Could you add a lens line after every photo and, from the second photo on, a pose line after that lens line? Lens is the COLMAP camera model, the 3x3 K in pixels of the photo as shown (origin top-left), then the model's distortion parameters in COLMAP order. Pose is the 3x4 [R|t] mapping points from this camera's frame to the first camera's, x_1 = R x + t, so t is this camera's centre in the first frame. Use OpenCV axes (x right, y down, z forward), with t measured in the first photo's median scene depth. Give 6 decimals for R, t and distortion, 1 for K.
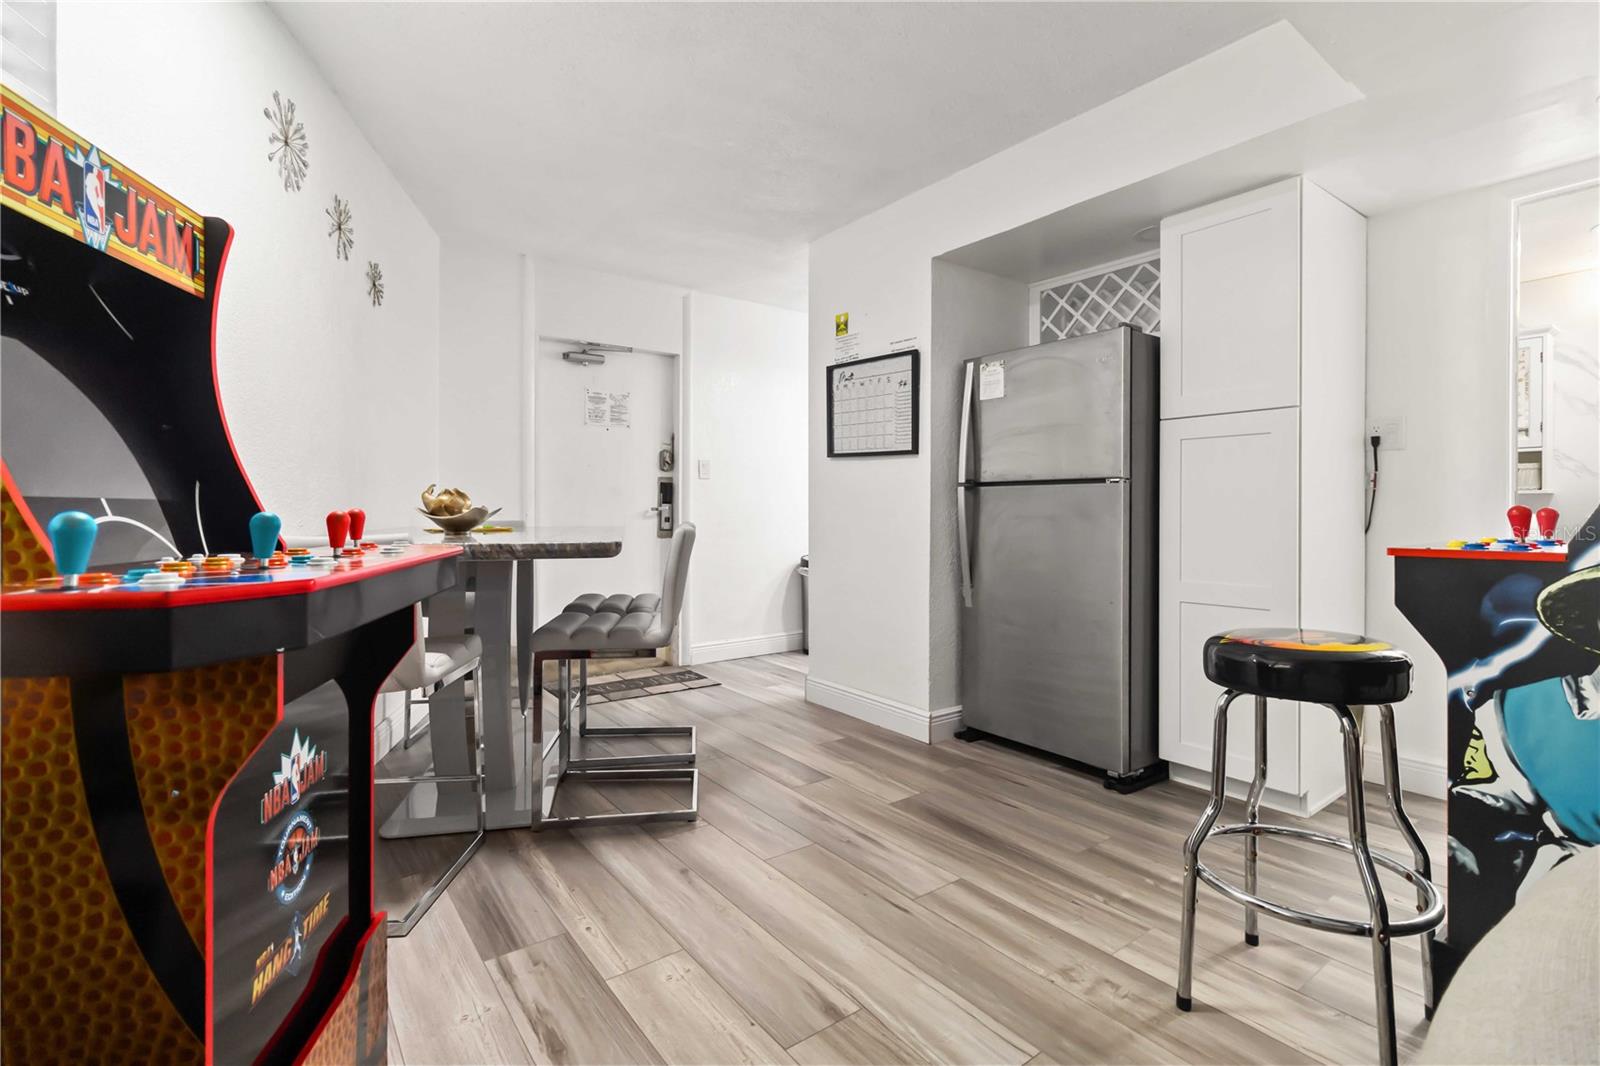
lens RADIAL K [[749.4, 0, 798.2], [0, 749.4, 512.2], [0, 0, 1]] dist [0.001423, -0.000155]
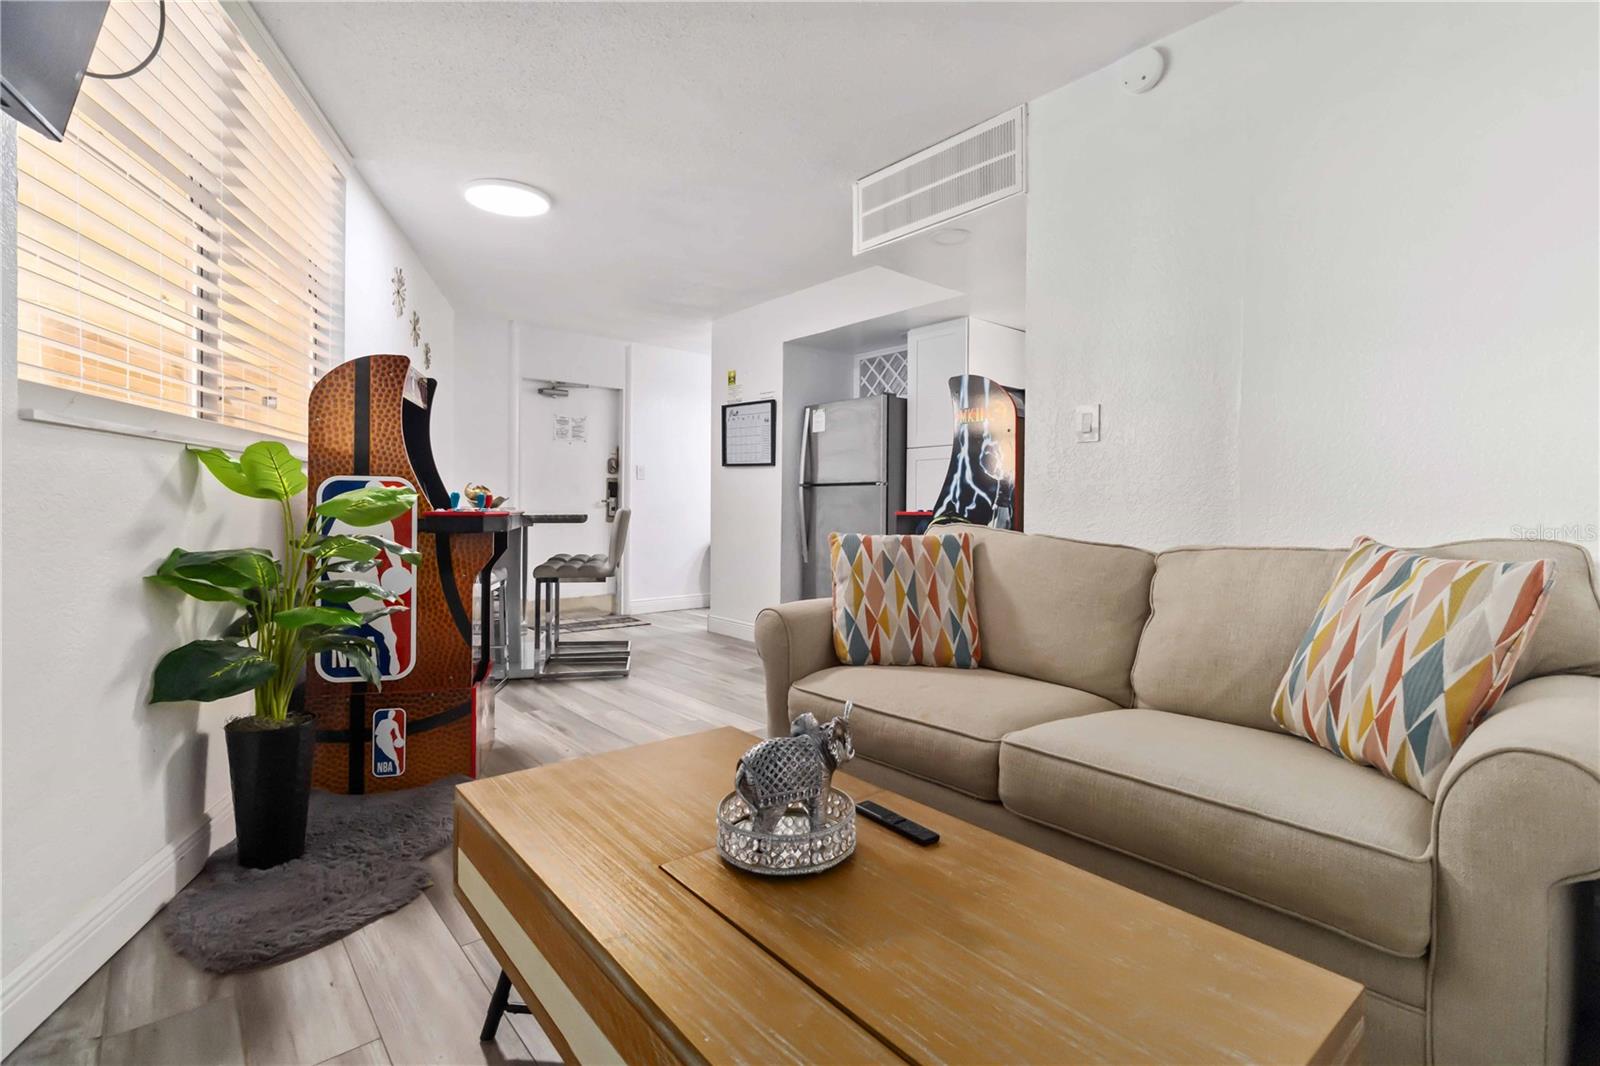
lens RADIAL K [[749.4, 0, 798.2], [0, 749.4, 512.2], [0, 0, 1]] dist [0.001423, -0.000155]
pose [[0.997703, 0.005707, 0.067495, 0.099803], [-0.005831, 0.999982, 0.001631, 0.016799], [-0.067484, -0.002021, 0.997718, -0.556085]]
